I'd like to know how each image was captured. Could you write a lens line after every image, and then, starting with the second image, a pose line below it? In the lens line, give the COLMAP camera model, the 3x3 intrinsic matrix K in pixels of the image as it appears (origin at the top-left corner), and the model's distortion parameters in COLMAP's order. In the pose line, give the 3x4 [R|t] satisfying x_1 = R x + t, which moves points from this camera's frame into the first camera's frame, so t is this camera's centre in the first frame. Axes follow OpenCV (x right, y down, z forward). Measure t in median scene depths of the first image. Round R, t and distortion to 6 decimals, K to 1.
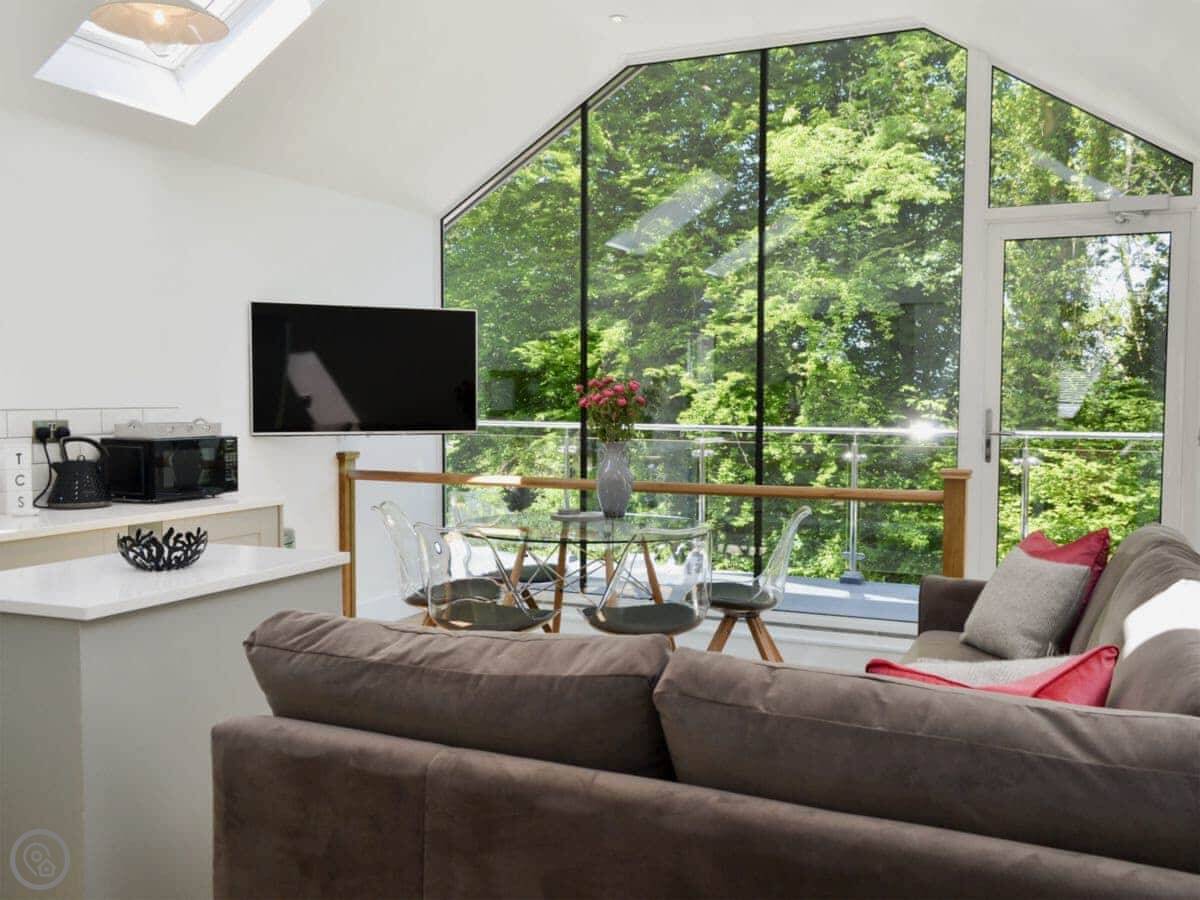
lens RADIAL K [[1104.7, 0, 600.0], [0, 1104.7, 450.0], [0, 0, 1]] dist [-0.001265, 0.006726]
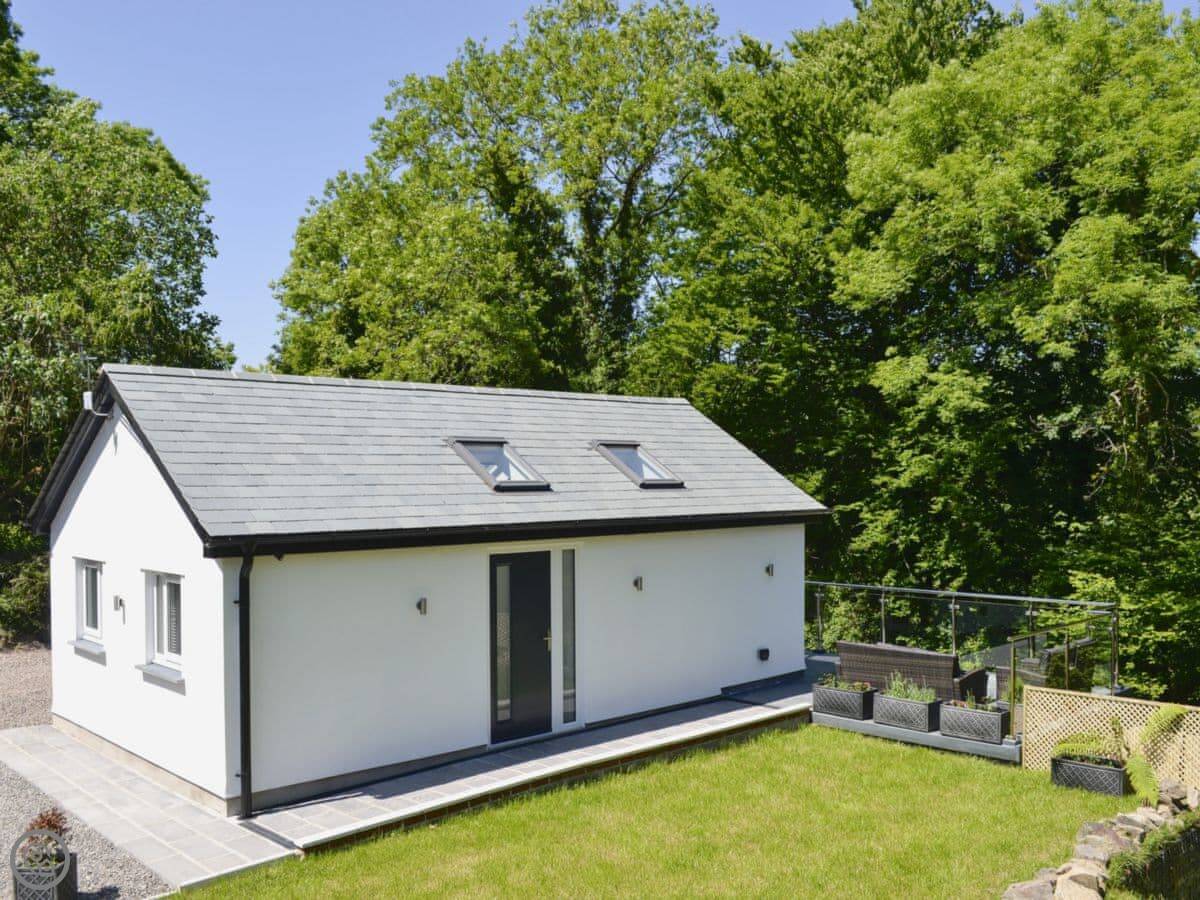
lens RADIAL K [[1114.2, 0, 602.4], [0, 1114.2, 473.8], [0, 0, 1]] dist [-0.088386, 0.099761]
pose [[0.931370, -0.012705, -0.363852, 0.323979], [-0.003797, 0.998998, -0.044601, -0.056551], [0.364053, 0.042922, 0.930389, -0.518926]]
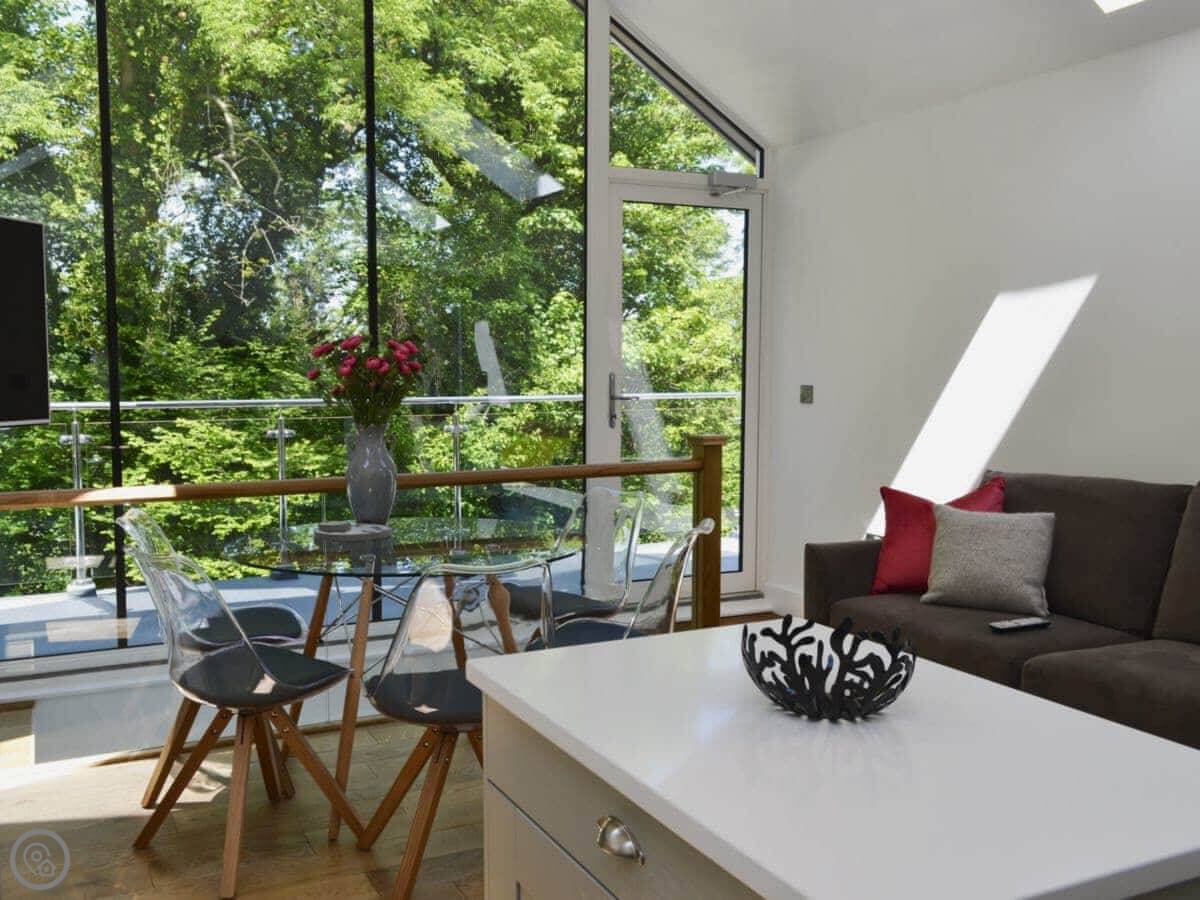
lens RADIAL K [[1114.2, 0, 602.4], [0, 1114.2, 473.8], [0, 0, 1]] dist [-0.088386, 0.099761]
pose [[0.618652, -0.081549, 0.781421, -0.112847], [0.041905, 0.996608, 0.070830, -0.004794], [-0.784547, -0.011074, 0.619971, 0.105840]]
